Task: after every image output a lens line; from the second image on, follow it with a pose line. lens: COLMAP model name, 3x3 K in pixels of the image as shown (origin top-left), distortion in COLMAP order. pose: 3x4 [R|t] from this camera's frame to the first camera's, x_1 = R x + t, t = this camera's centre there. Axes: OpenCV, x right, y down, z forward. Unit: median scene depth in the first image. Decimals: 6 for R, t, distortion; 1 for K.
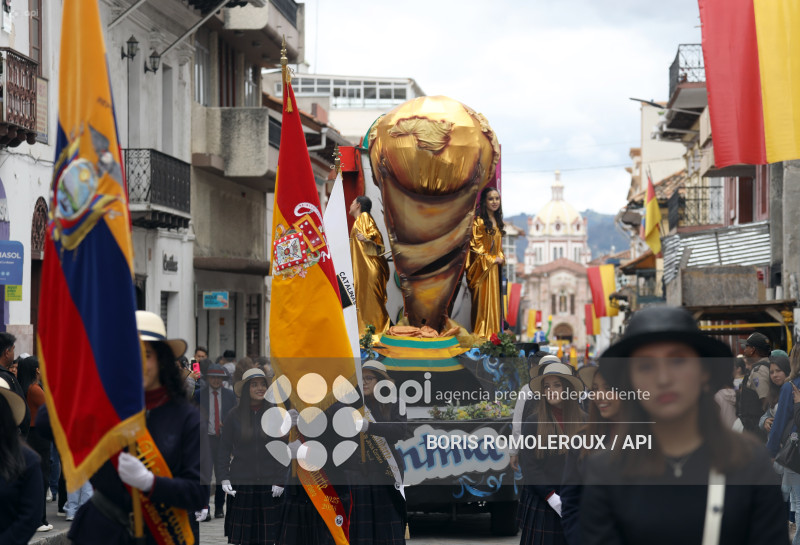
lens RADIAL K [[4222.0, 0, 400.0], [0, 4222.0, 272.5], [0, 0, 1]] dist [0.549839, 12.001844]
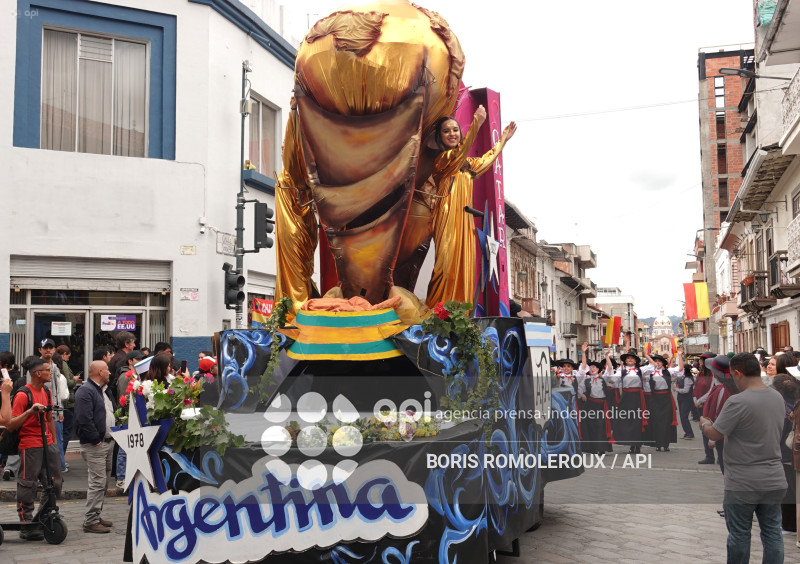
lens RADIAL K [[828.5, 0, 400.0], [0, 828.5, 282.0], [0, 0, 1]] dist [-0.008030, 0.003665]
pose [[0.961909, -0.033847, -0.271266, 0.013708], [0.011311, 0.996383, -0.084215, 0.005885], [0.273135, 0.077939, 0.958813, 0.230767]]
